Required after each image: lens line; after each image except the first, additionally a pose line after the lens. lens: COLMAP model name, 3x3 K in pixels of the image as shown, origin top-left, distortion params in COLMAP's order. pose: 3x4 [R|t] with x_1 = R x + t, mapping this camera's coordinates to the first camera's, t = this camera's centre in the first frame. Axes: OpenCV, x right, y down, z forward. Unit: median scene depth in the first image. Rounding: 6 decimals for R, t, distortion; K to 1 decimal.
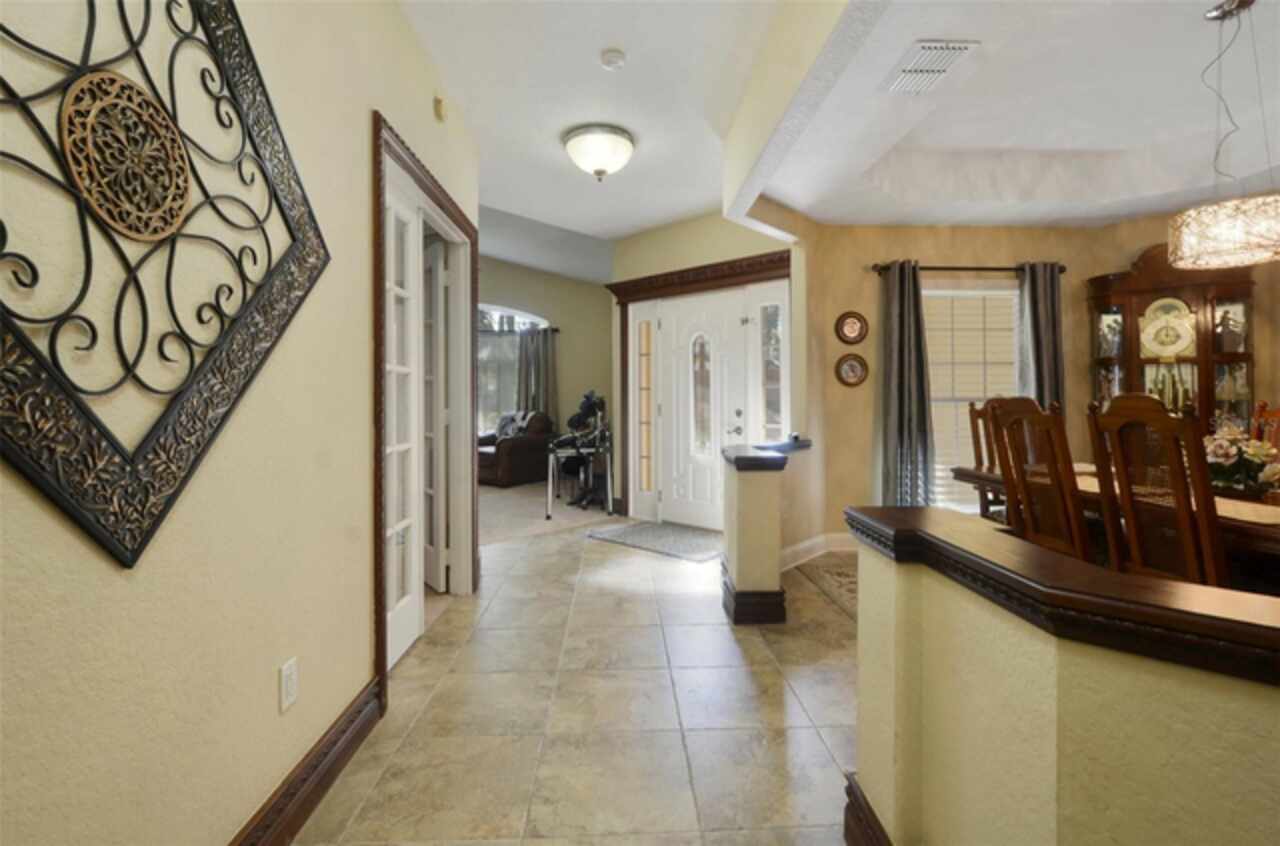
lens RADIAL K [[565.0, 0, 660.1], [0, 565.0, 388.8], [0, 0, 1]] dist [-0.000505, -0.000897]
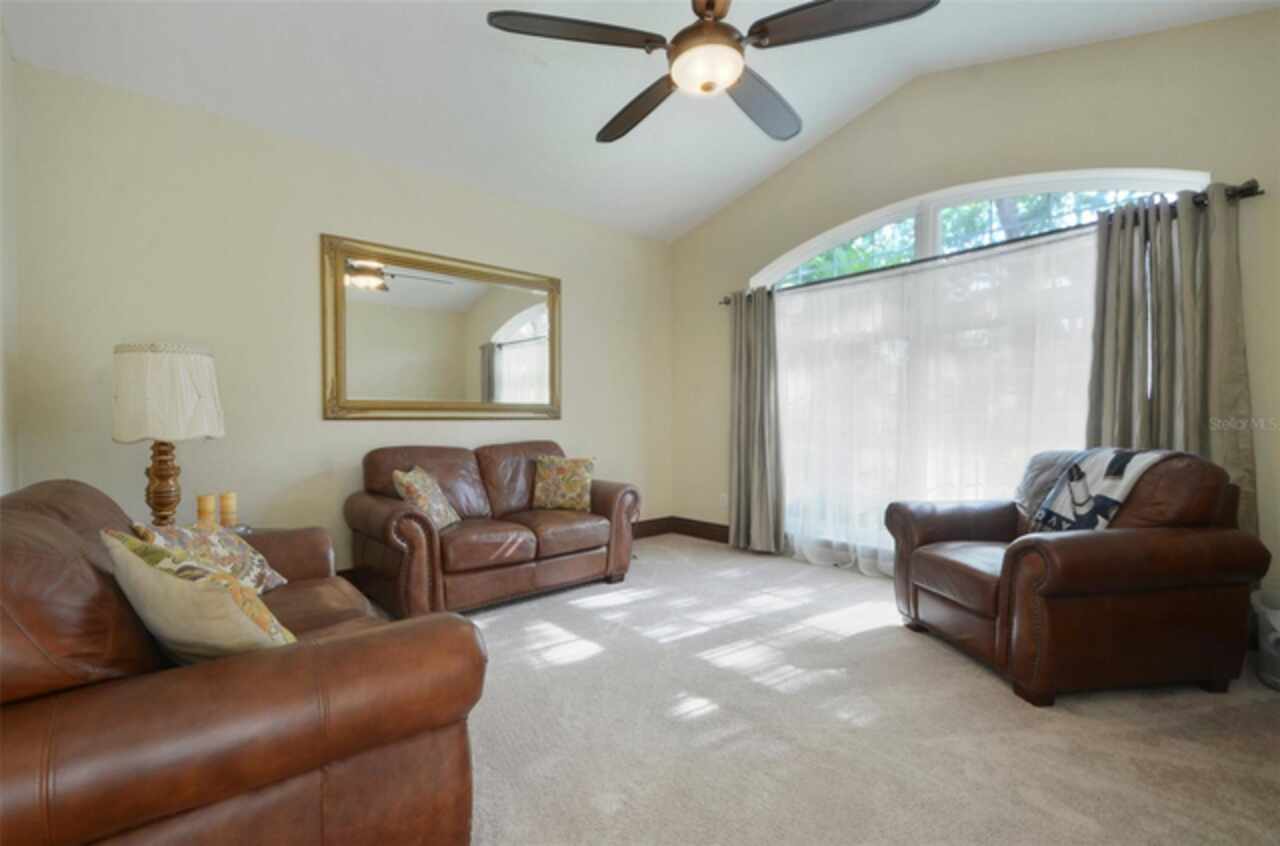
lens RADIAL K [[565.0, 0, 640.0], [0, 565.0, 426.6], [0, 0, 1]] dist [-0.000505, -0.000897]
pose [[0.602980, 0.011648, -0.797672, -0.215435], [0.014996, 0.999551, 0.025931, 0.021027], [0.797616, -0.027598, 0.602534, 0.858997]]
